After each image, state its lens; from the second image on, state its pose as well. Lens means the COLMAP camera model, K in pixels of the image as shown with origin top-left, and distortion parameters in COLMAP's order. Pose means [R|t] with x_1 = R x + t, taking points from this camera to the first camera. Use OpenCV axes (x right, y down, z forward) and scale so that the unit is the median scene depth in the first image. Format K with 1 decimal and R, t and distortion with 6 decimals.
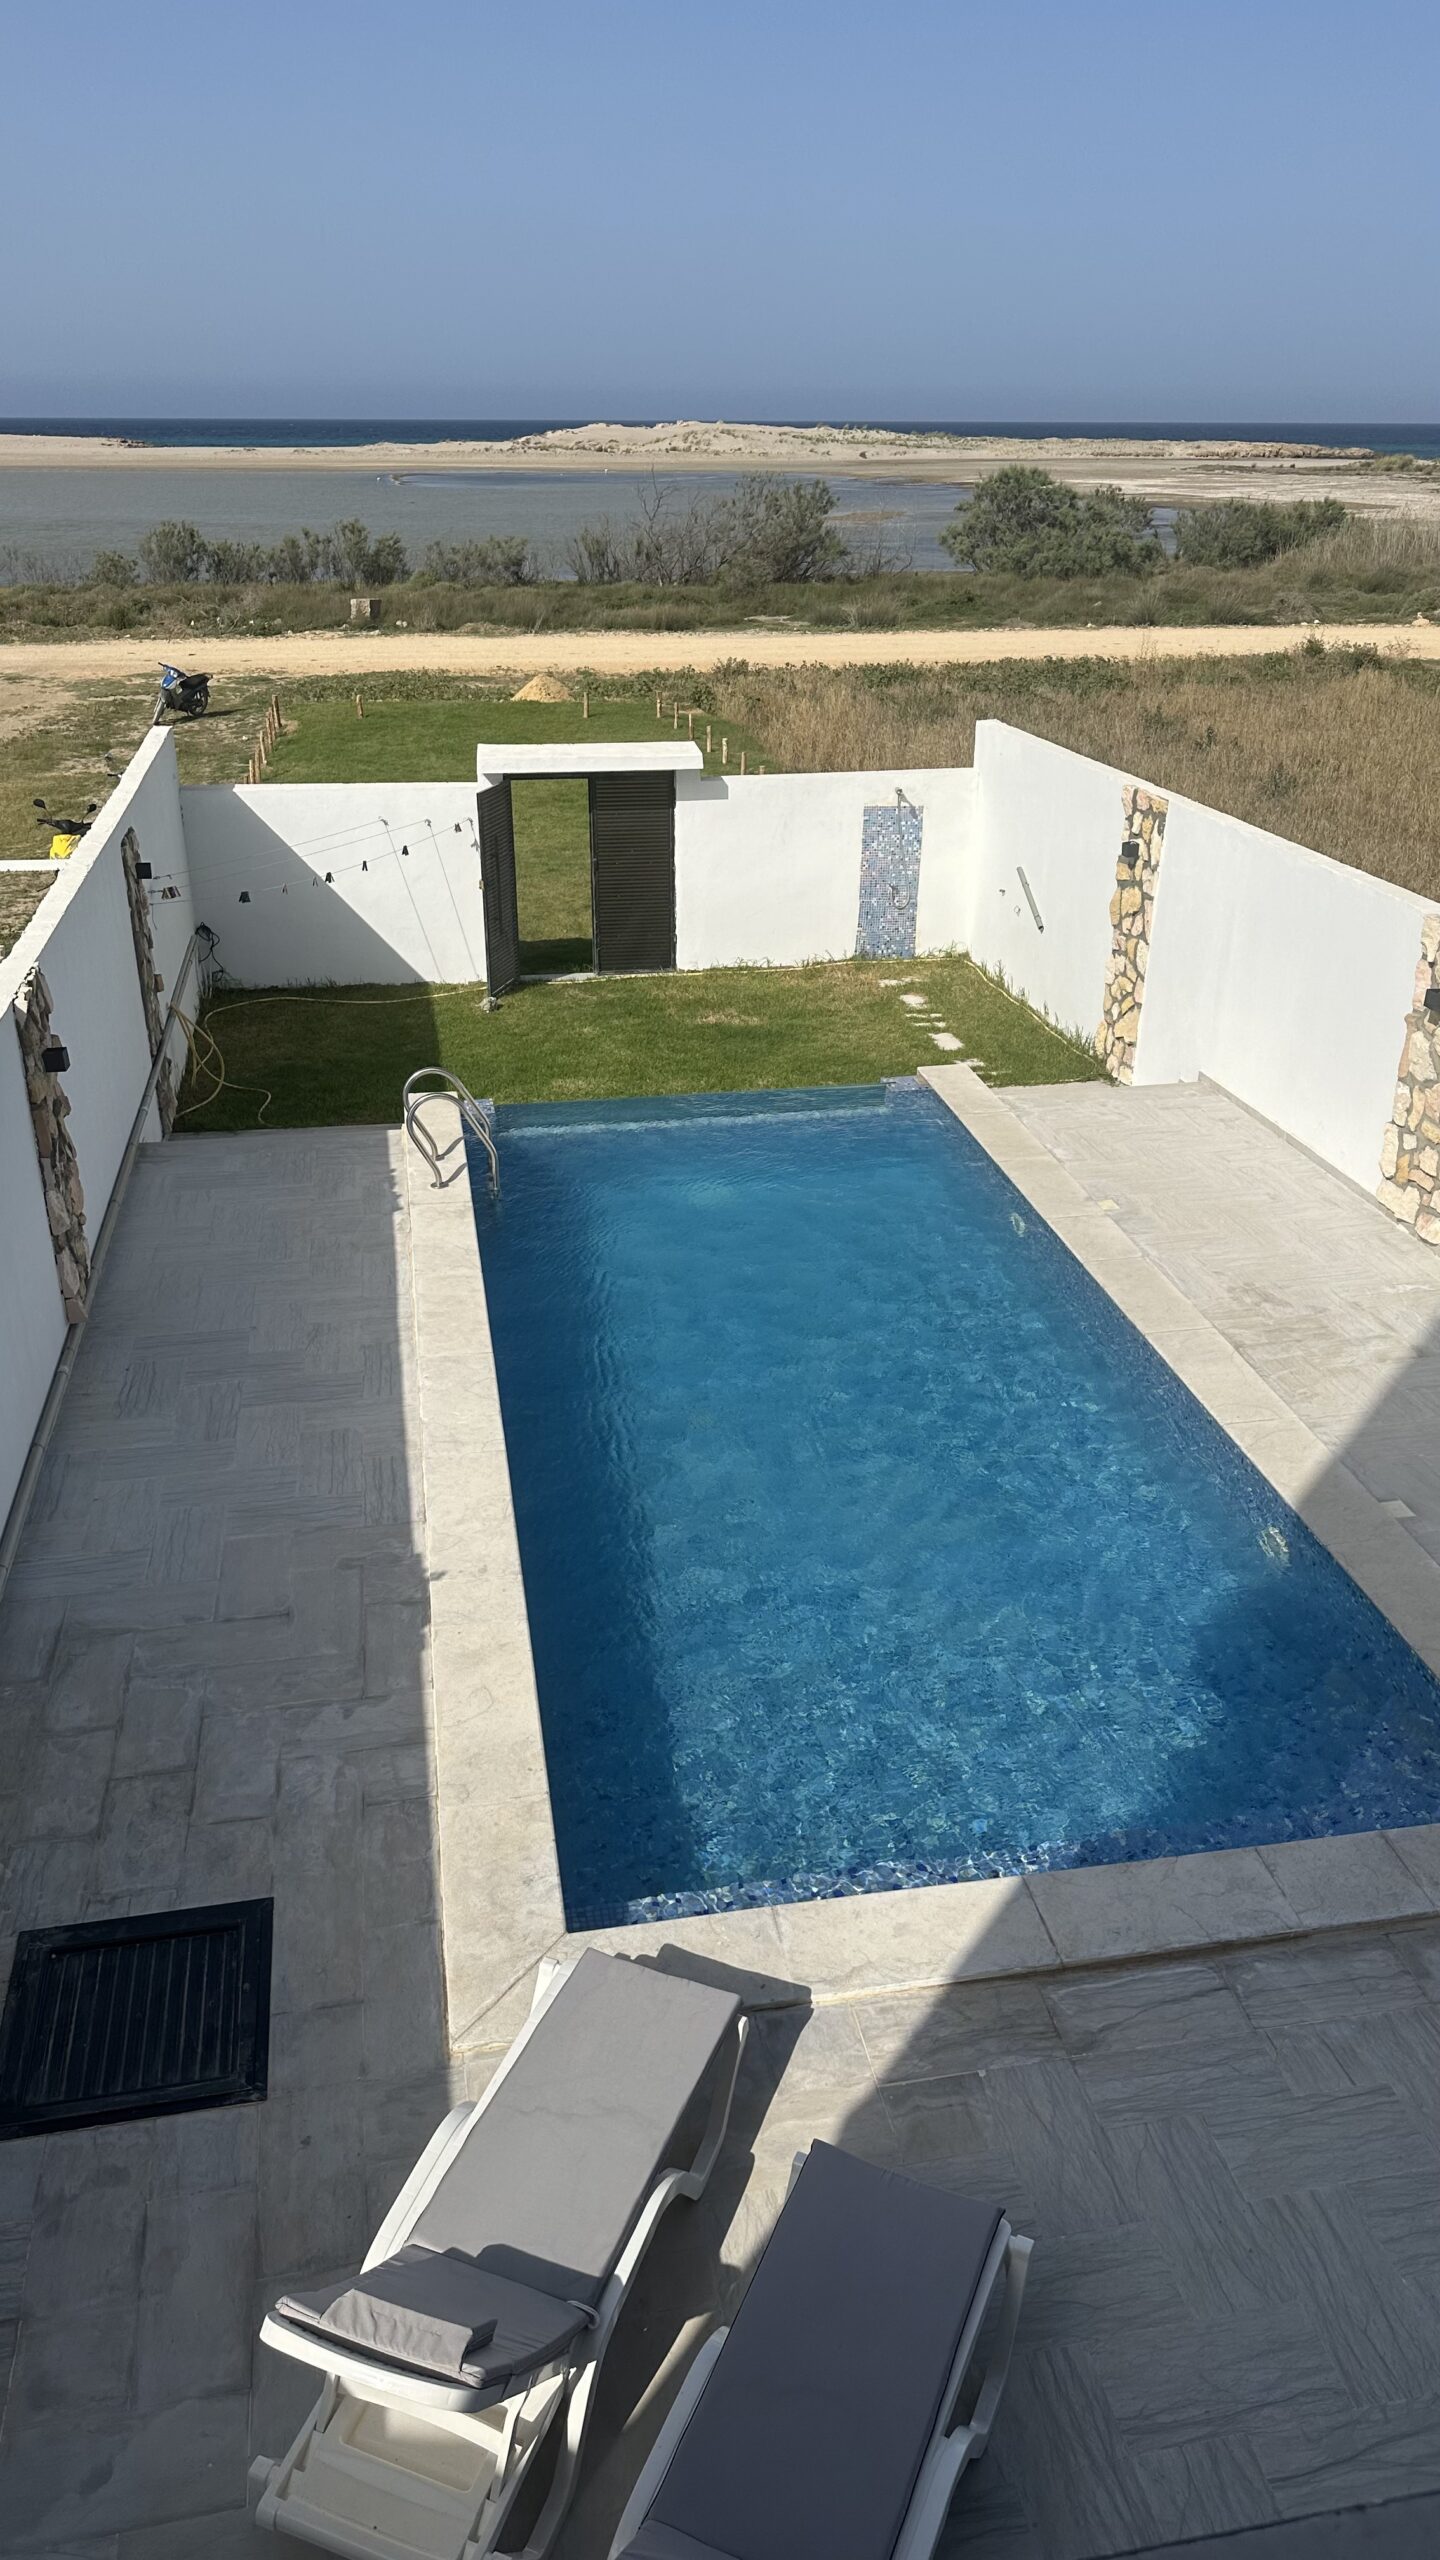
lens RADIAL K [[1771.8, 0, 717.7], [0, 1771.8, 1287.1], [0, 0, 1]] dist [0.173563, -0.356643]
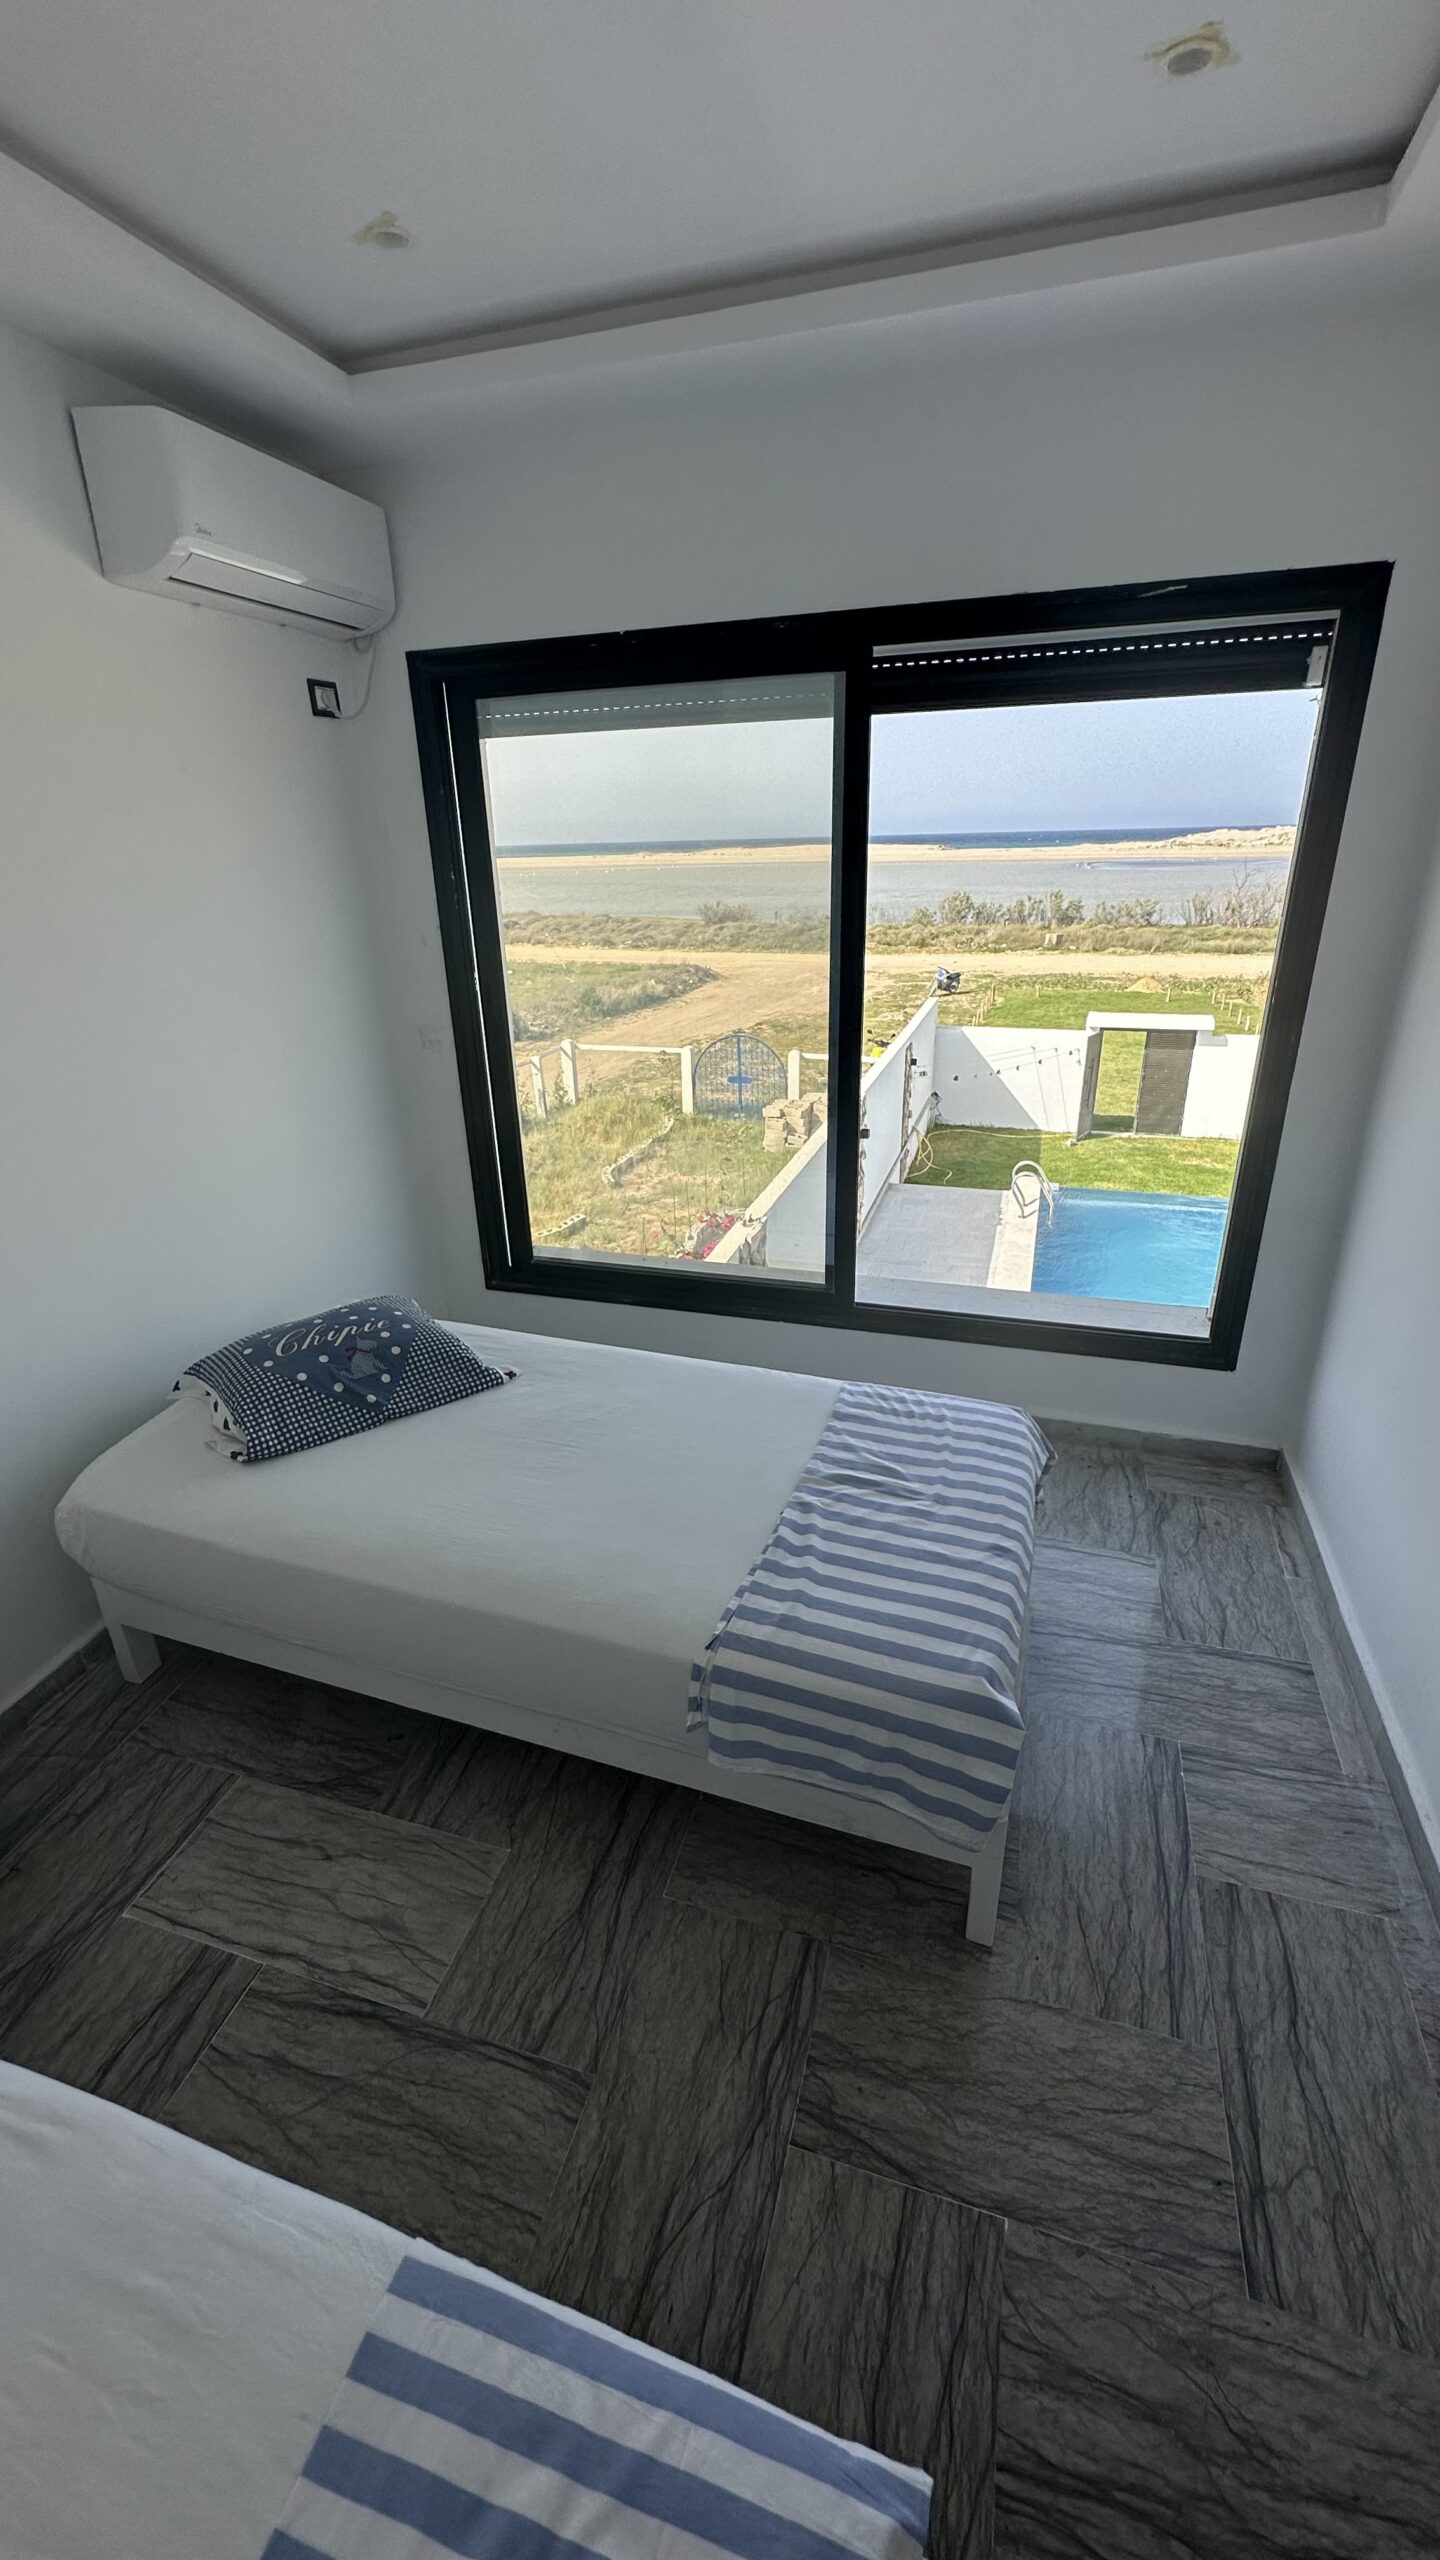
lens RADIAL K [[1022.0, 0, 720.0], [0, 1022.0, 1280.0], [0, 0, 1]] dist [-0.004120, 0.001041]
pose [[0.884452, 0.162002, -0.437607, 0.044618], [-0.176835, 0.984216, 0.006953, 0.047695], [0.431826, 0.071235, 0.899140, -0.148455]]
